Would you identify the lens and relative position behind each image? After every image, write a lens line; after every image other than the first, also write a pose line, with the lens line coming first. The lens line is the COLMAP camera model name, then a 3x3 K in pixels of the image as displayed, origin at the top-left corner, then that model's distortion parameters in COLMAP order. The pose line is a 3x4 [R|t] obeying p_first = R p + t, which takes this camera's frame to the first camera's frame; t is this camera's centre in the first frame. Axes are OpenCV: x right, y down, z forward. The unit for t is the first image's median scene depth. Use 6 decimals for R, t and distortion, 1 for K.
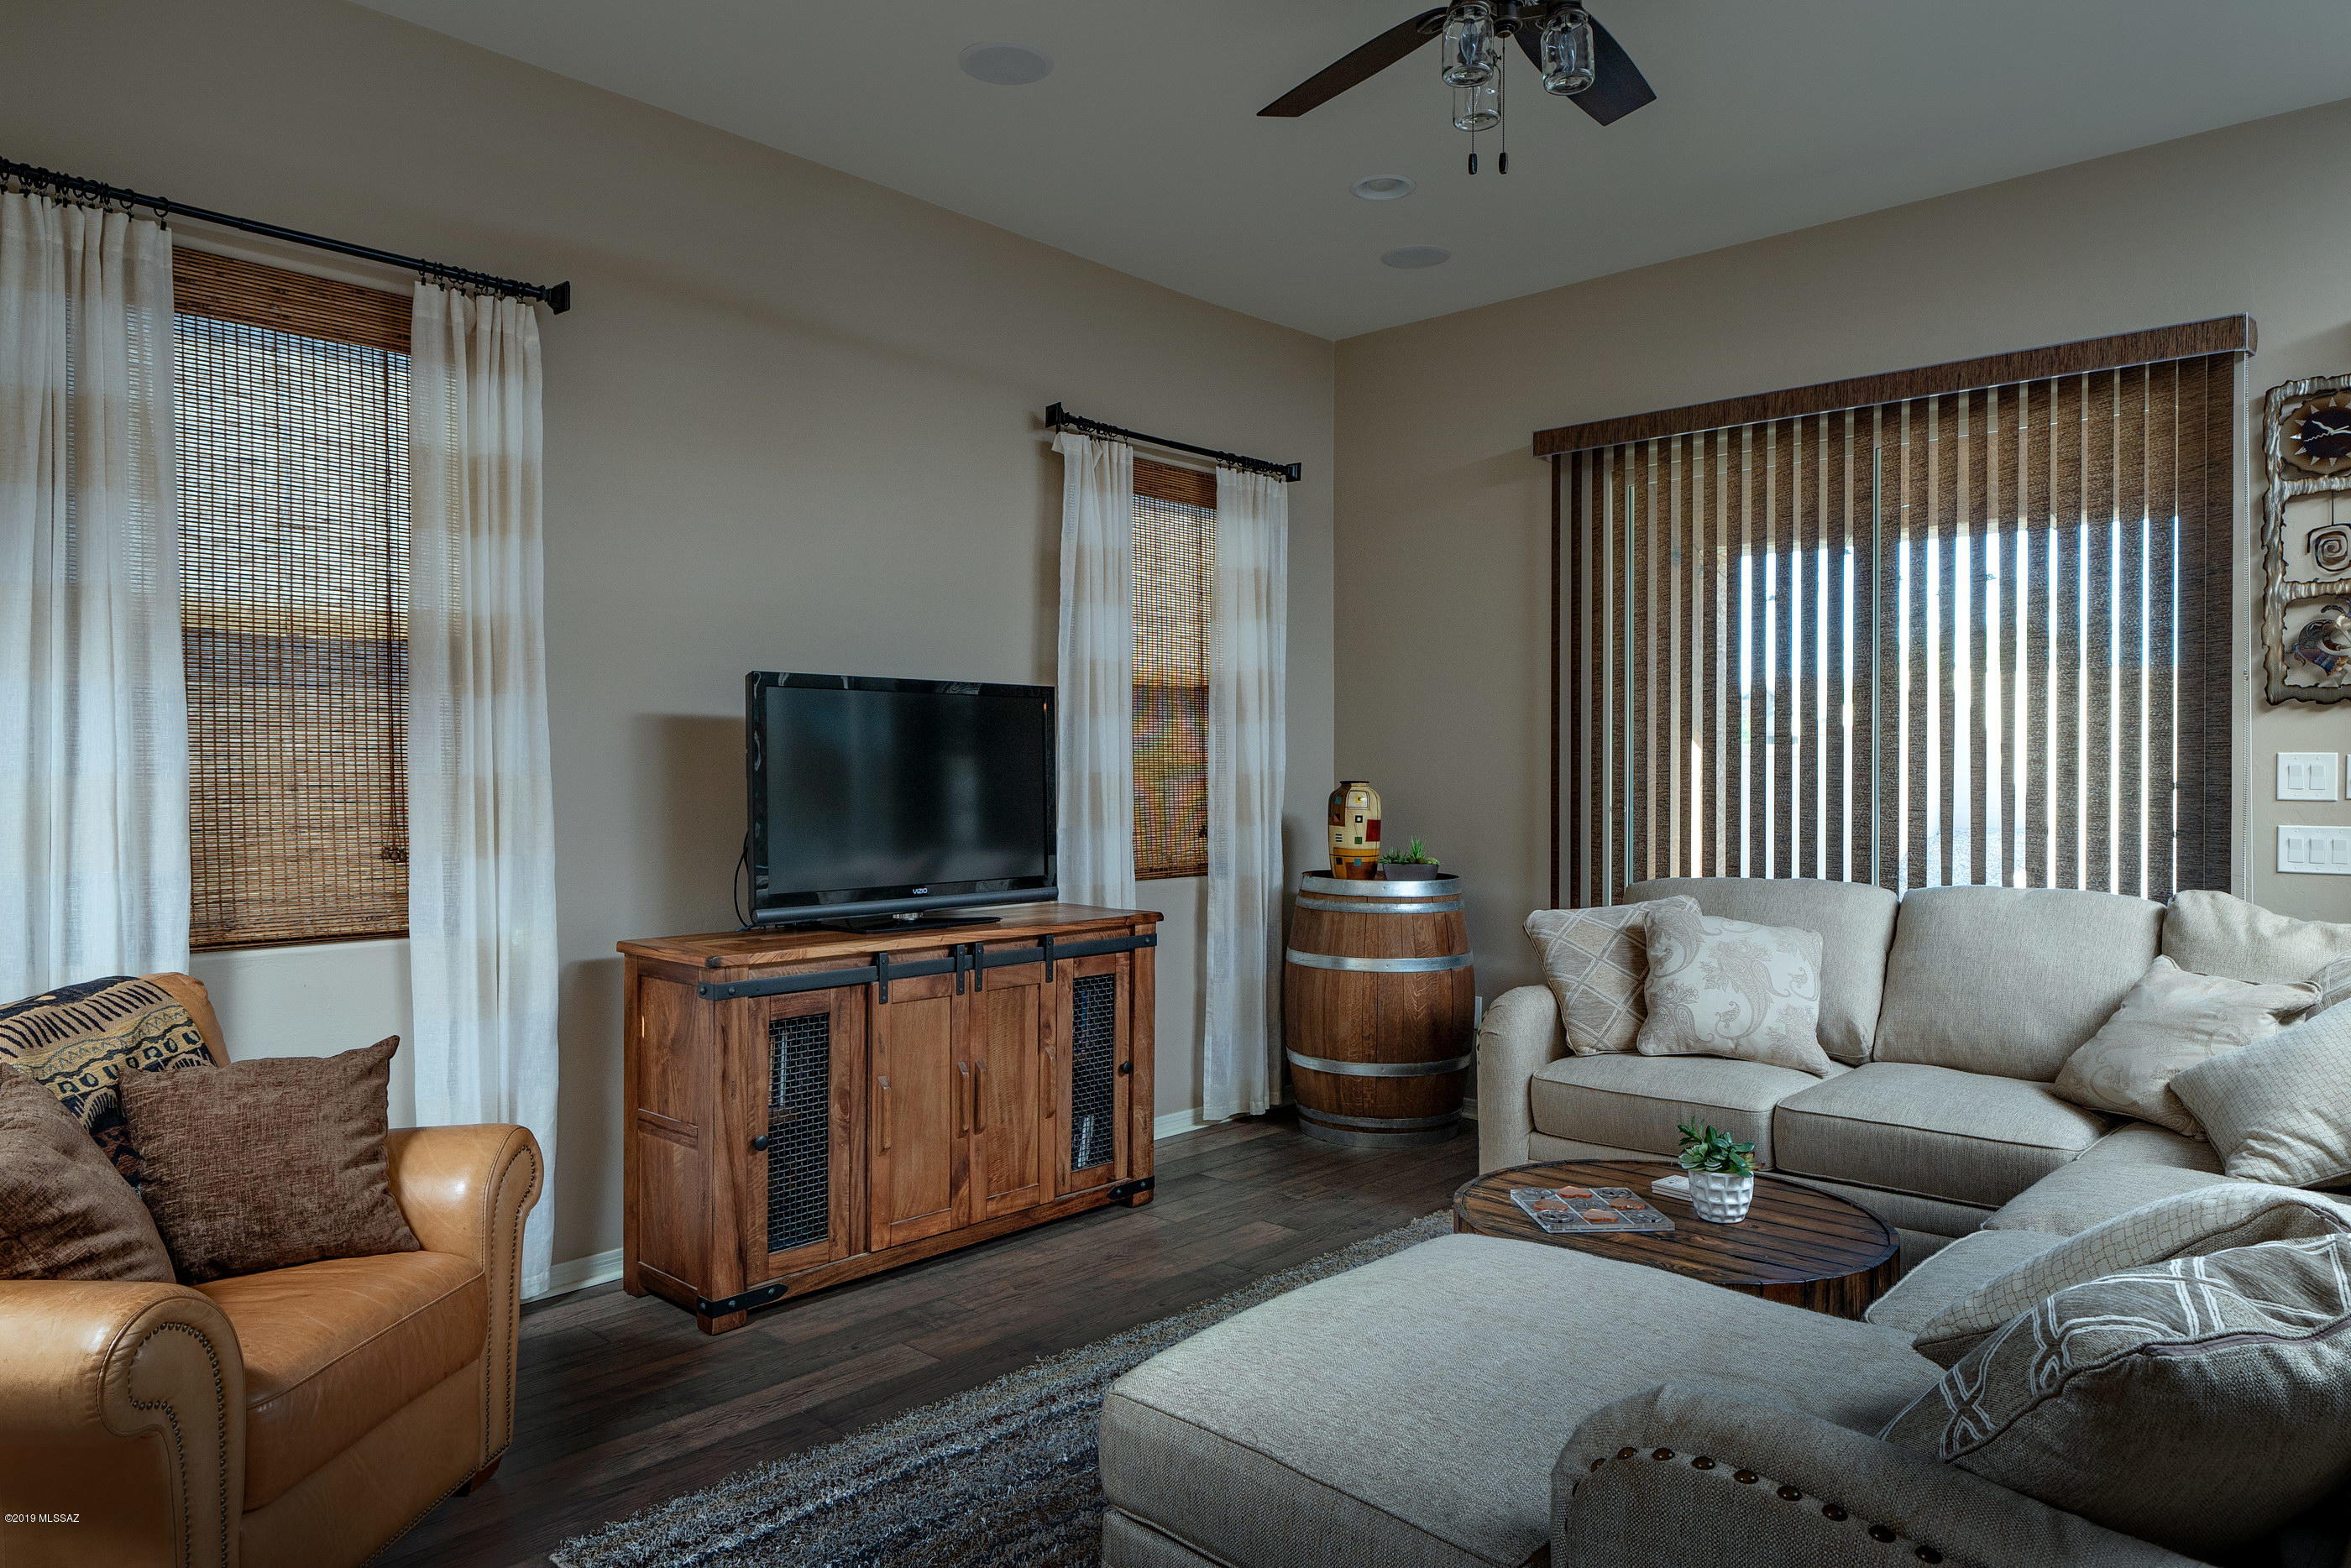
lens RADIAL K [[1518.5, 0, 1173.2], [0, 1518.5, 785.2], [0, 0, 1]] dist [0.002403, 0.001776]
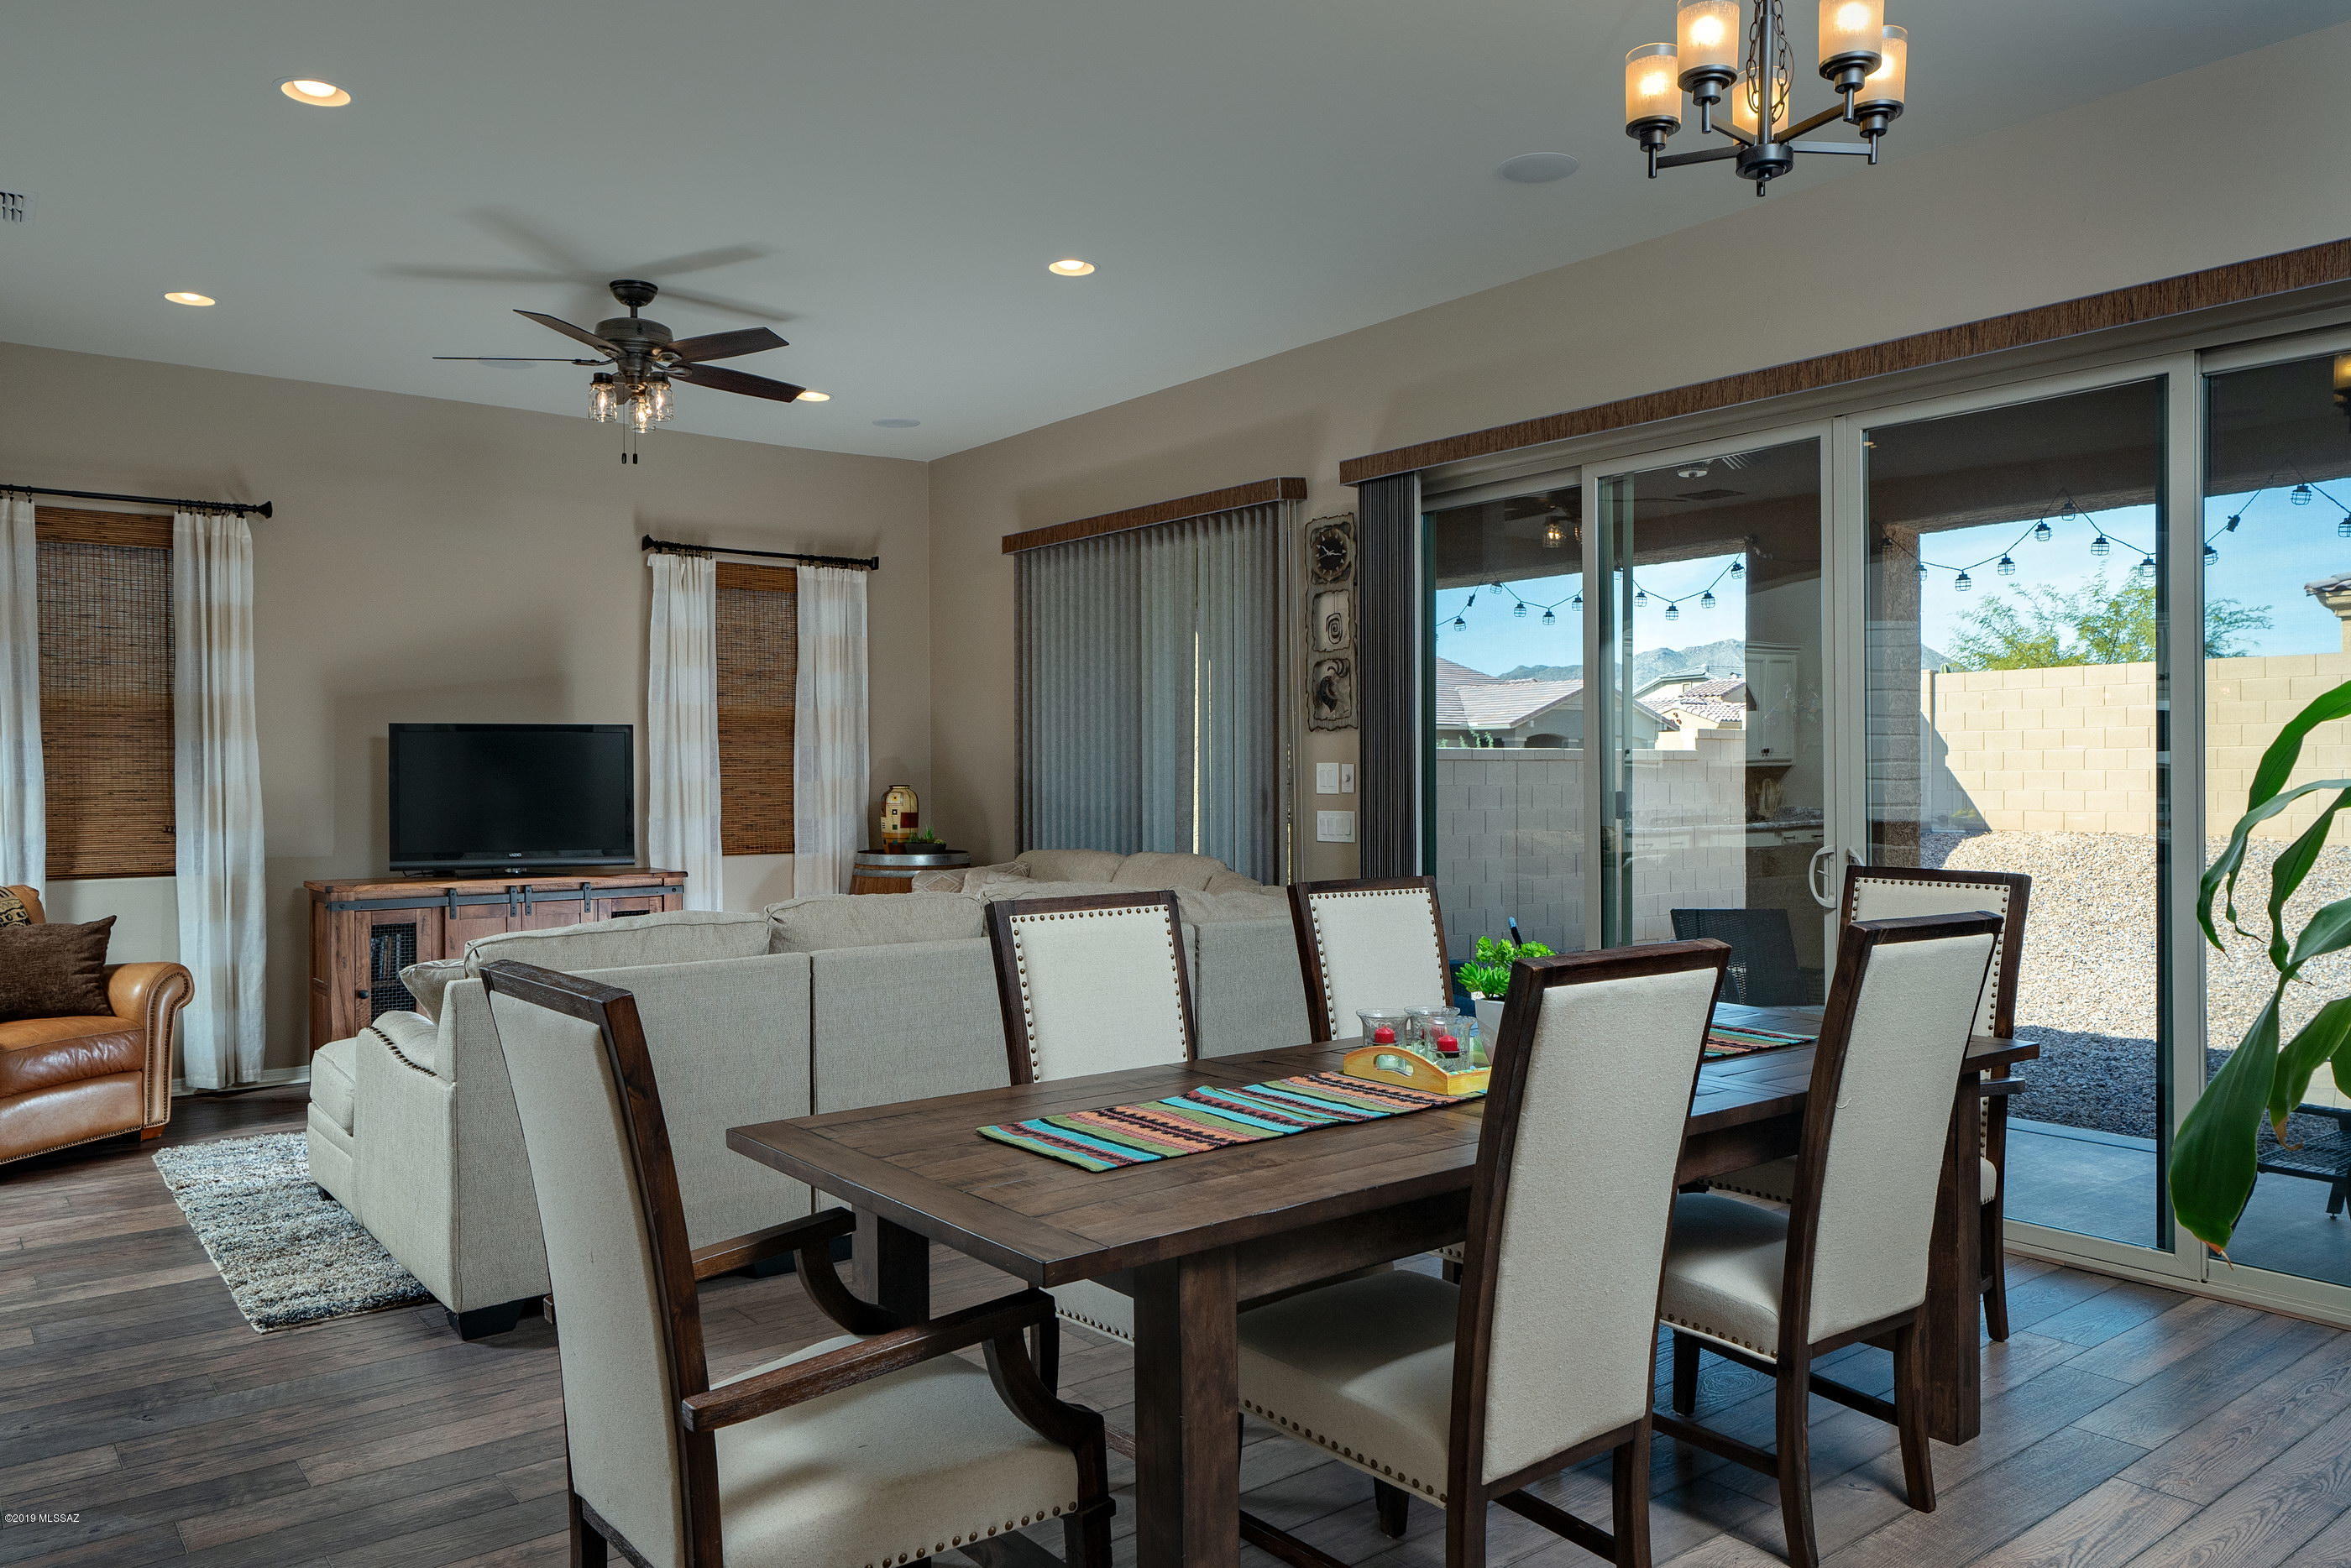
lens RADIAL K [[1643.5, 0, 1179.8], [0, 1643.5, 787.8], [0, 0, 1]] dist [0.000335, -0.000019]
pose [[0.989963, -0.008259, -0.141086, 0.893110], [0.007648, 0.999959, -0.004868, 0.014000], [0.141121, 0.003740, 0.989985, -0.712787]]
